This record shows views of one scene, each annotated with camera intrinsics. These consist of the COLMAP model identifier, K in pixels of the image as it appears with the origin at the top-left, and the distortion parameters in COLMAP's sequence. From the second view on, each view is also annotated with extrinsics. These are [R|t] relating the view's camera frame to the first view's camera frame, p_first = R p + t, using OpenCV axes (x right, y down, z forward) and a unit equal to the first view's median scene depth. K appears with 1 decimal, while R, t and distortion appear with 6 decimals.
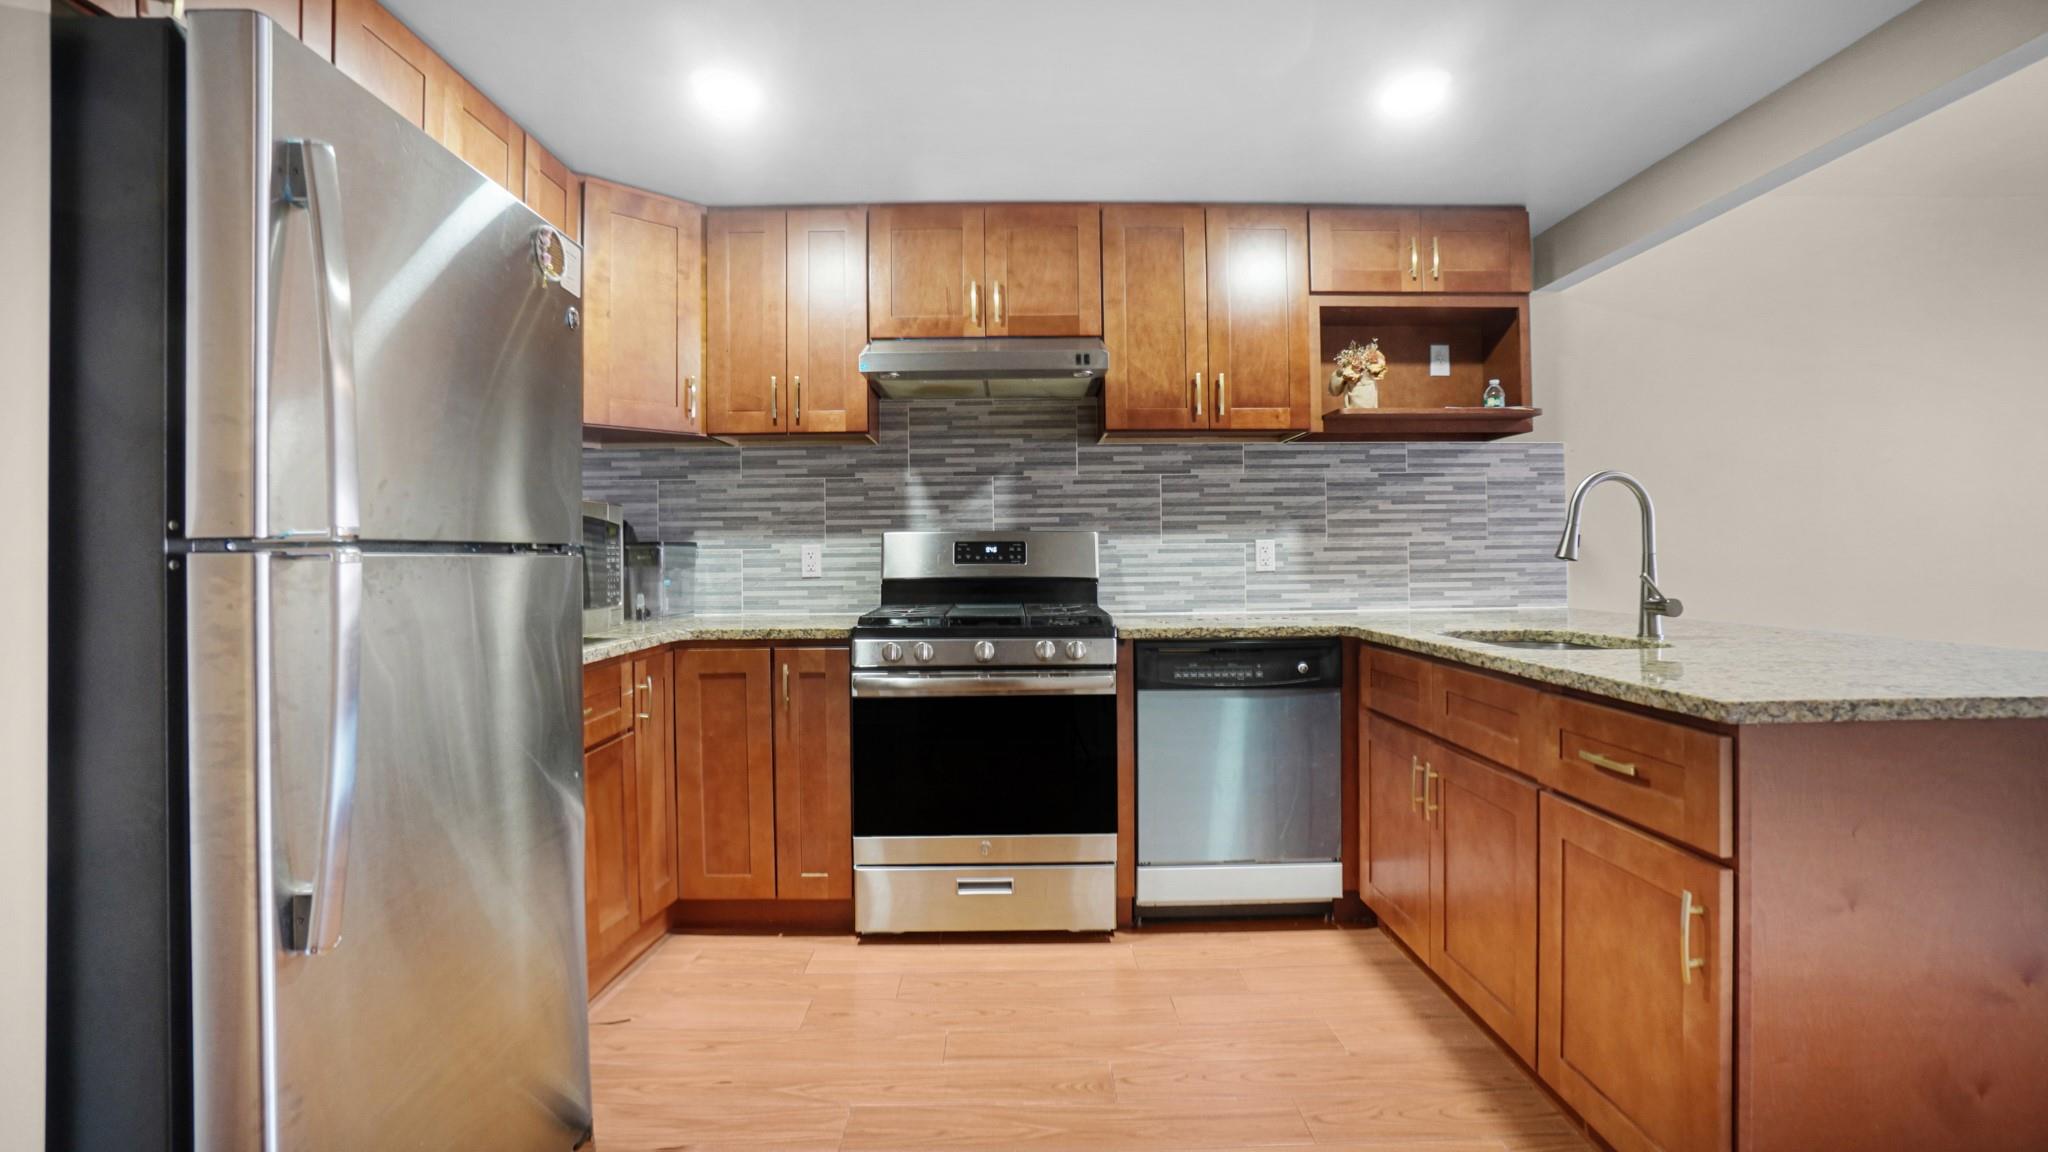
lens RADIAL K [[923.2, 0, 1008.9], [0, 923.2, 548.1], [0, 0, 1]] dist [-0.046689, 0.012388]
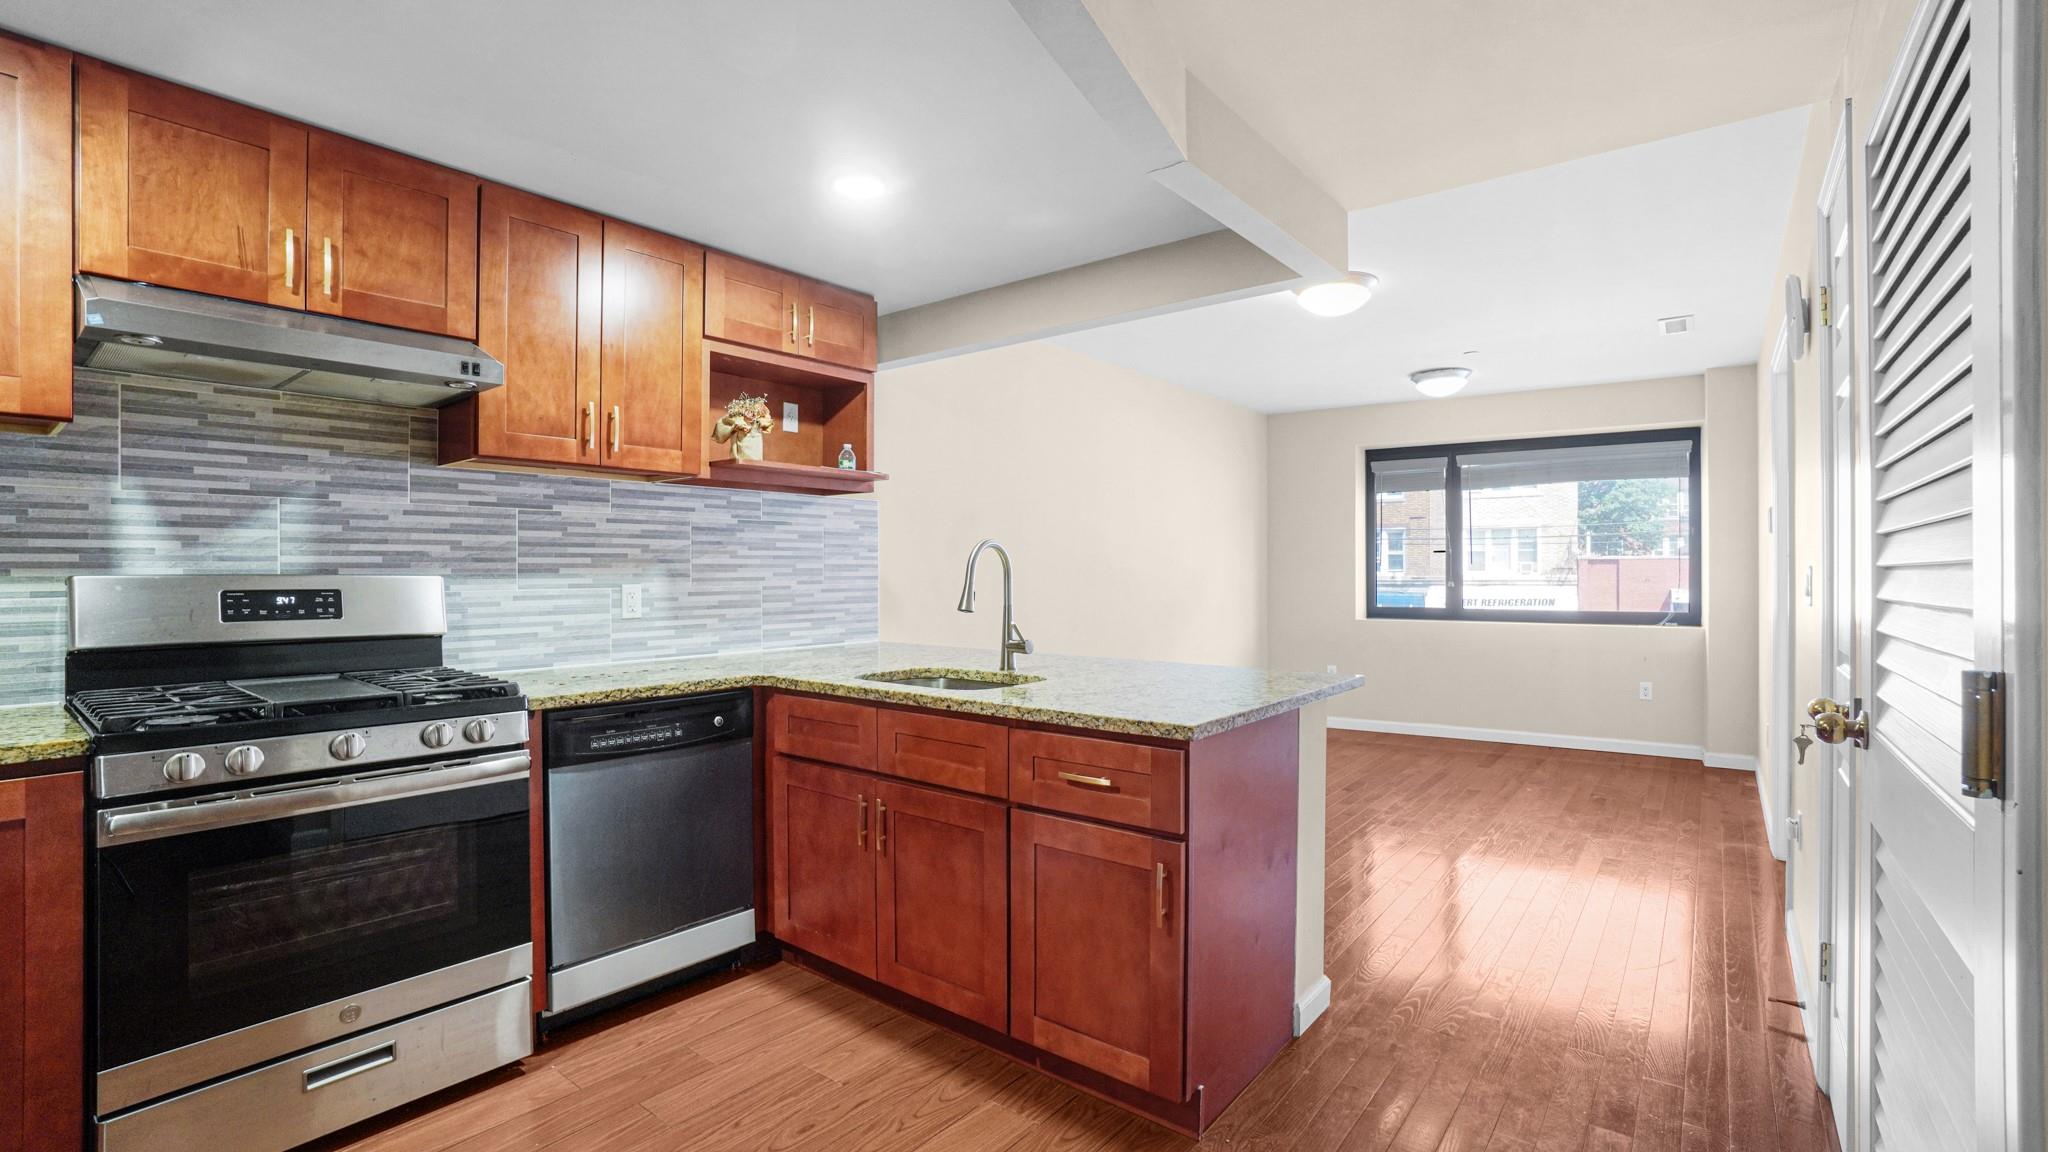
lens RADIAL K [[923.2, 0, 1026.9], [0, 923.2, 570.1], [0, 0, 1]] dist [-0.046689, 0.012388]
pose [[0.630525, 0.009219, 0.776115, -0.194258], [-0.012865, 0.999916, -0.001425, -0.028116], [-0.776063, -0.009086, 0.630590, 0.100369]]
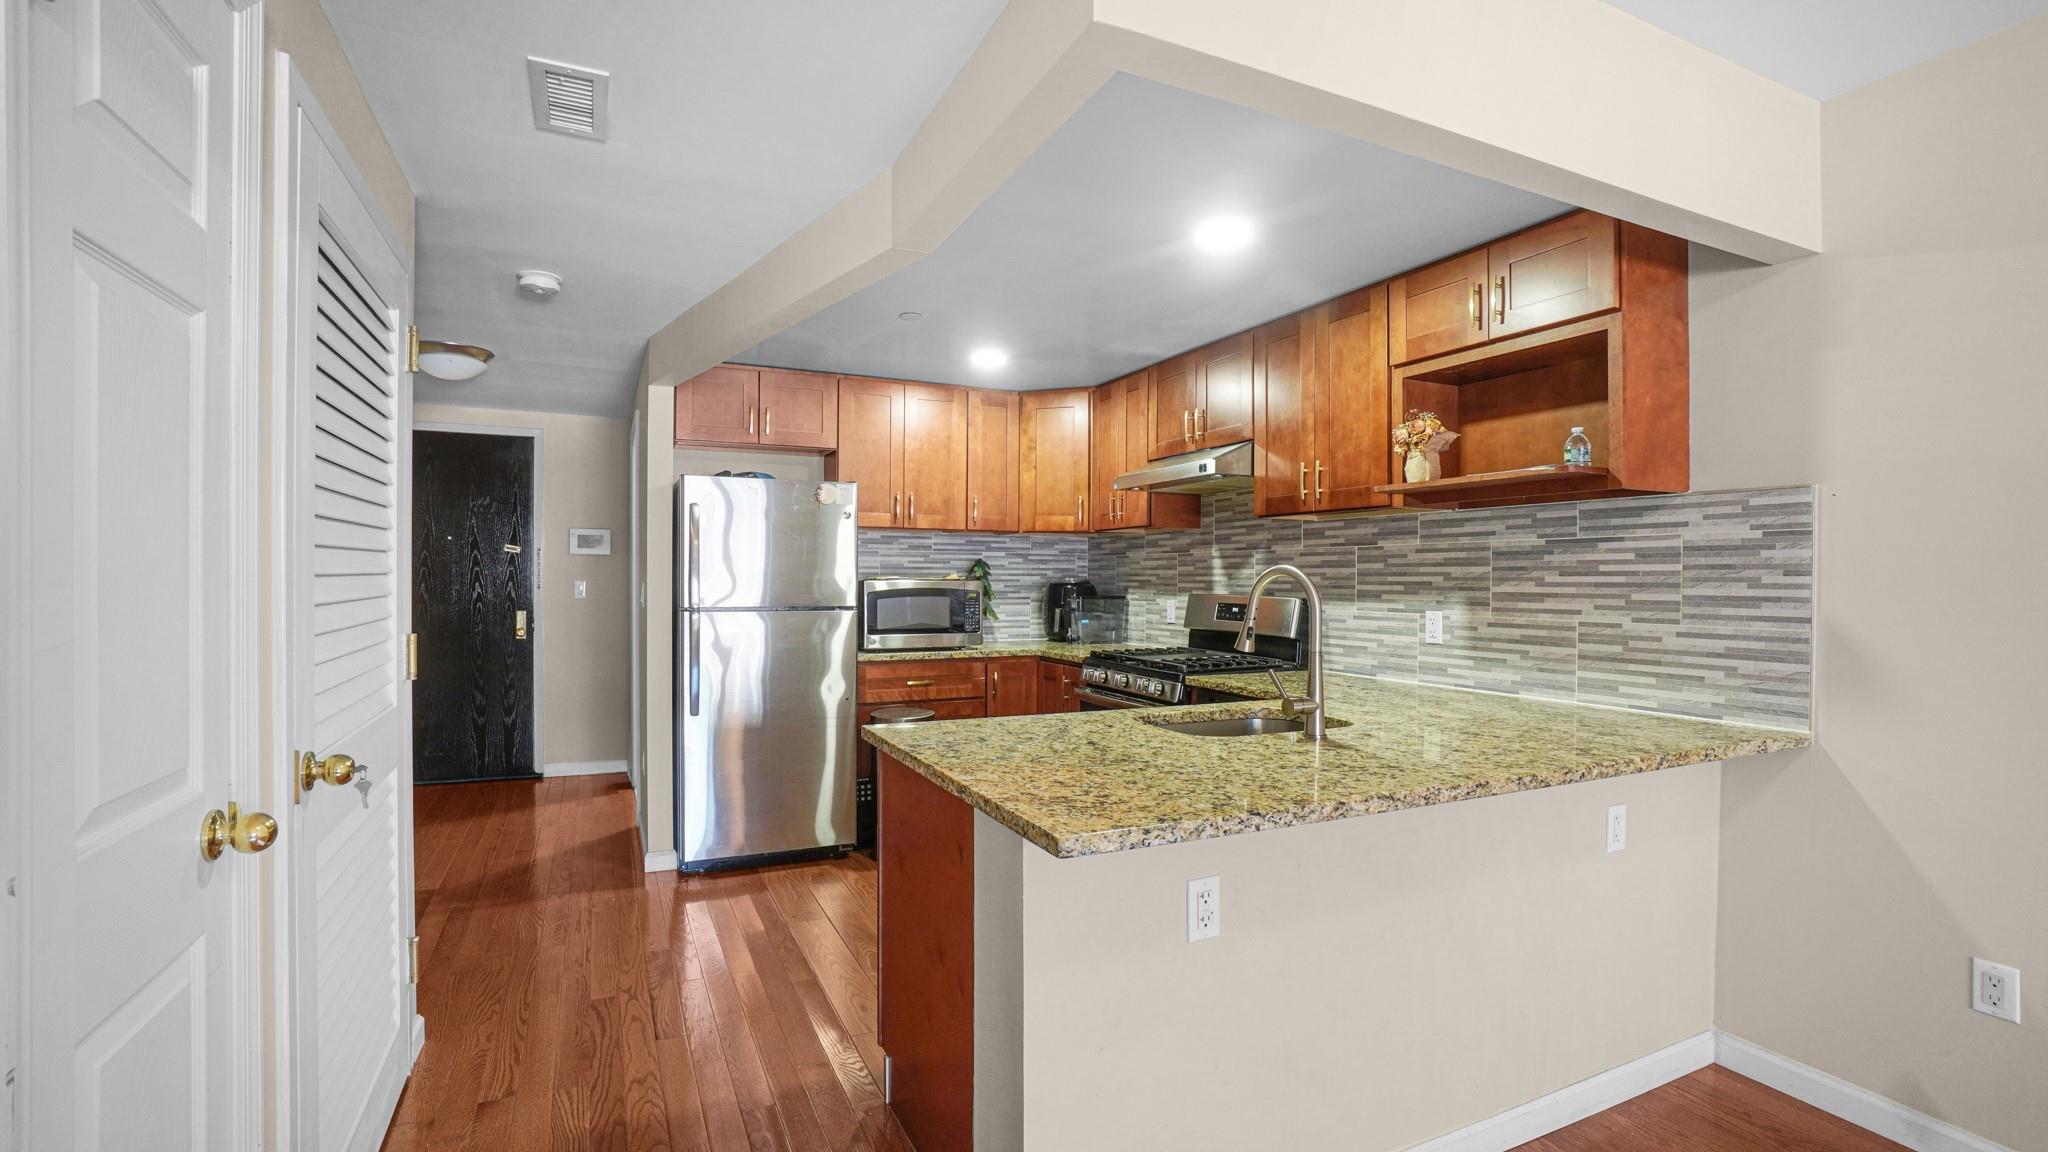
lens RADIAL K [[923.2, 0, 1028.1], [0, 923.2, 580.7], [0, 0, 1]] dist [-0.046689, 0.012388]
pose [[0.410515, 0.015376, -0.911724, 0.998314], [-0.001743, 0.999869, 0.016078, -0.056991], [0.911852, -0.005011, 0.410488, 0.211462]]
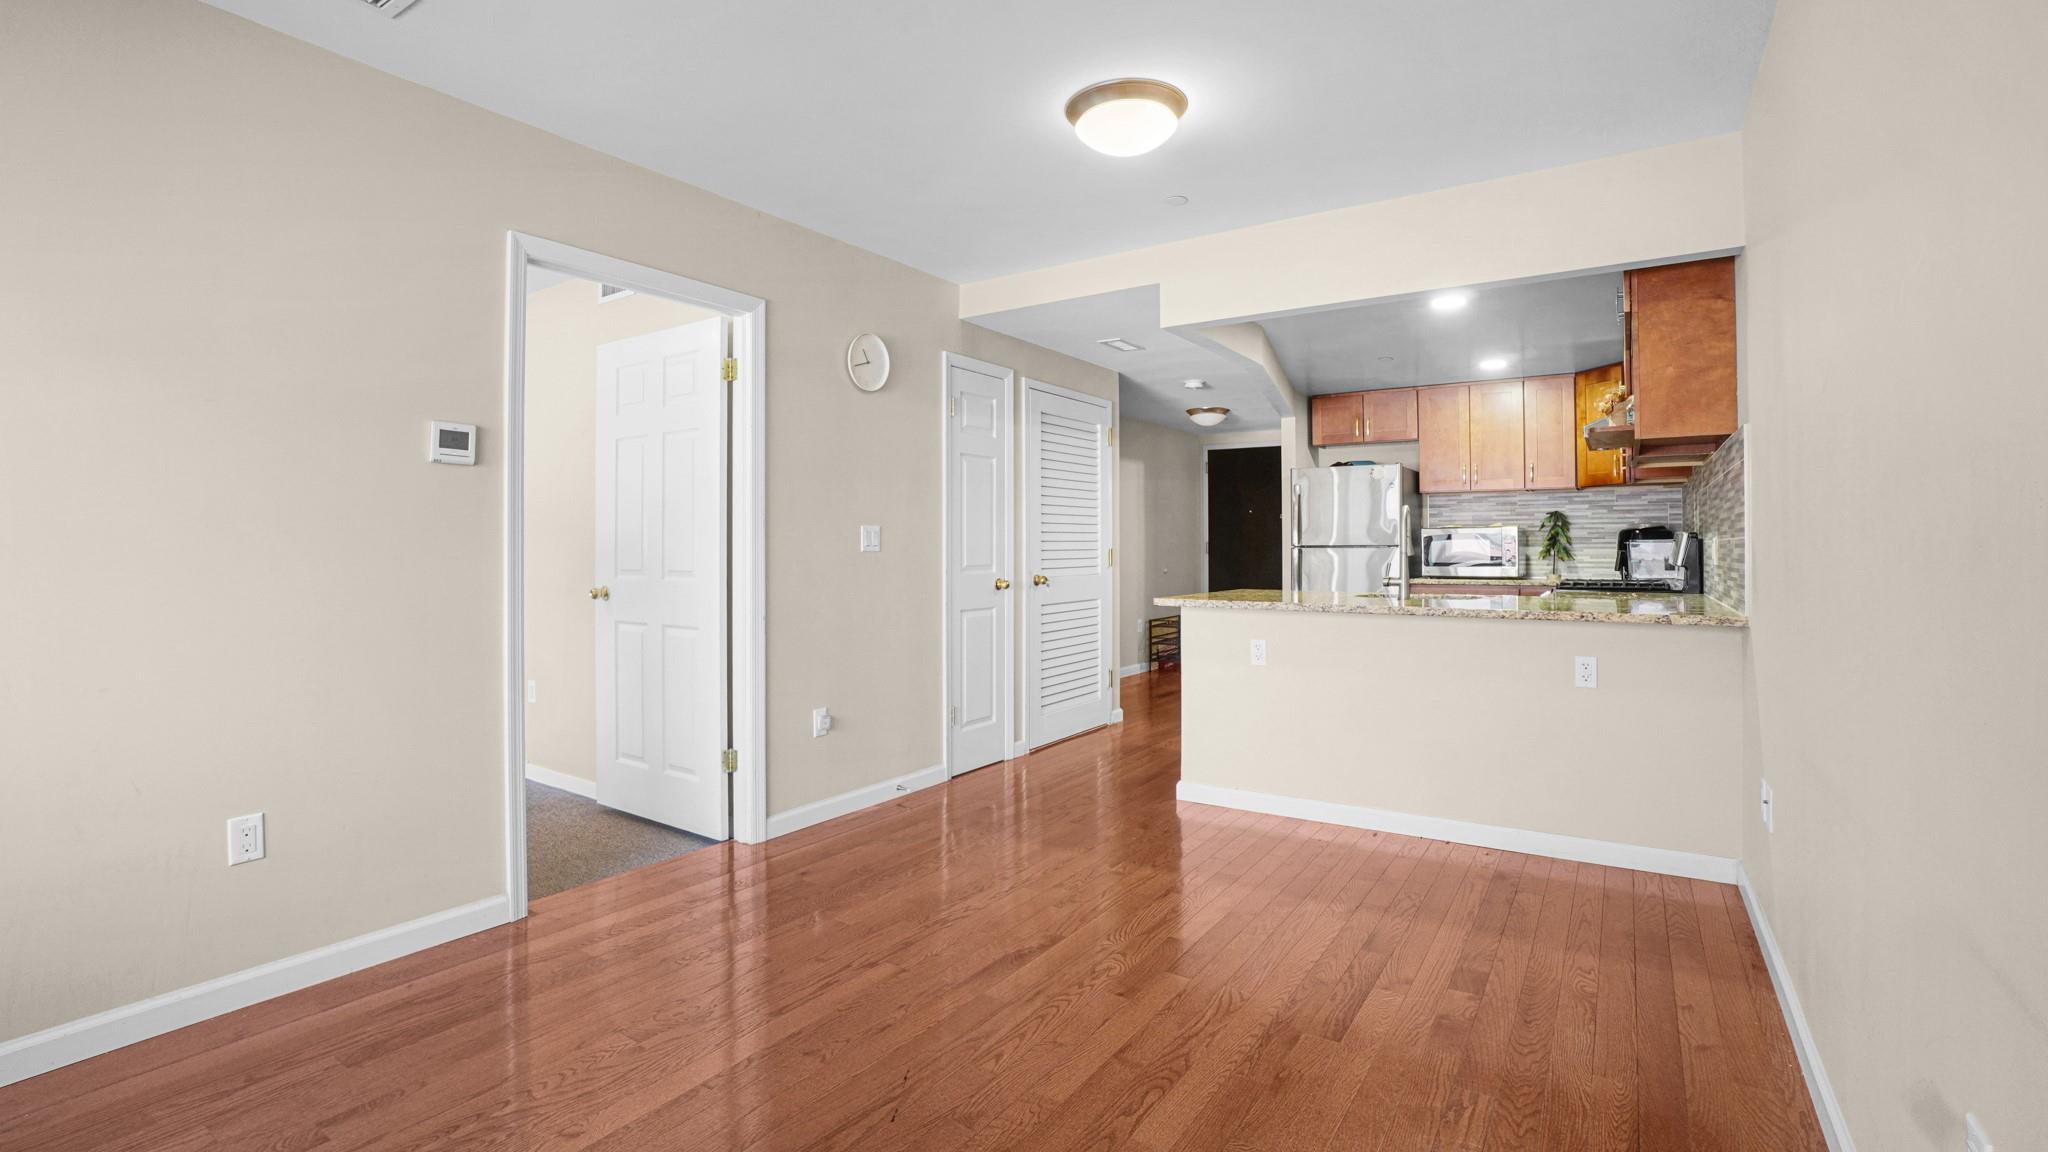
lens RADIAL K [[923.2, 0, 1012.0], [0, 923.2, 558.9], [0, 0, 1]] dist [-0.046689, 0.012388]
pose [[-0.584269, 0.019589, -0.811323, 1.750960], [0.014095, 0.999803, 0.013990, -0.011603], [0.811437, -0.003261, -0.584430, 0.960312]]
